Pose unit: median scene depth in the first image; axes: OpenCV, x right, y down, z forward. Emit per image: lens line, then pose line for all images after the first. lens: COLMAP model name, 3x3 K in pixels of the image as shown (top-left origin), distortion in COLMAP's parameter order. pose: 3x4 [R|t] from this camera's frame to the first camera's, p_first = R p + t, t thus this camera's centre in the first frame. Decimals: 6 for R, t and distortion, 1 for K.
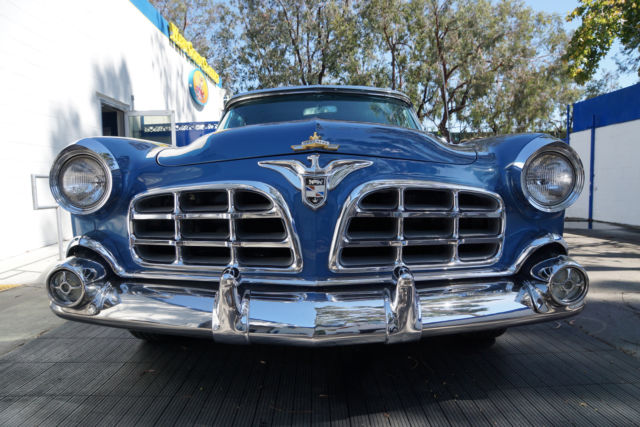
lens RADIAL K [[424.9, 0, 319.9], [0, 424.9, 216.3], [0, 0, 1]] dist [-0.113446, 0.072517]
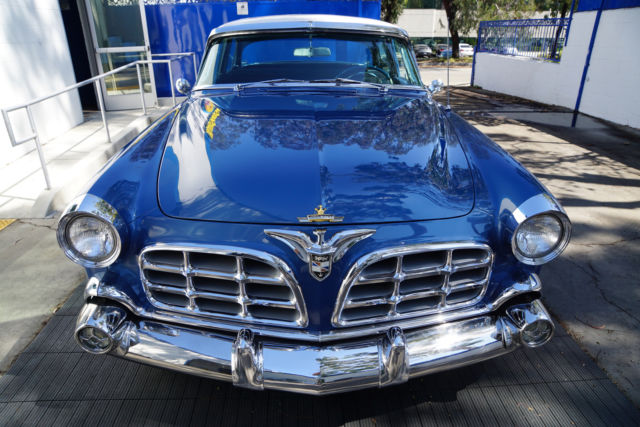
lens RADIAL K [[424.9, 0, 319.9], [0, 424.9, 216.3], [0, 0, 1]] dist [-0.113446, 0.072517]
pose [[0.998975, 0.001844, 0.045239, -0.057919], [-0.016478, 0.945457, 0.325331, -0.494974], [-0.042171, -0.325742, 0.944518, 0.032661]]
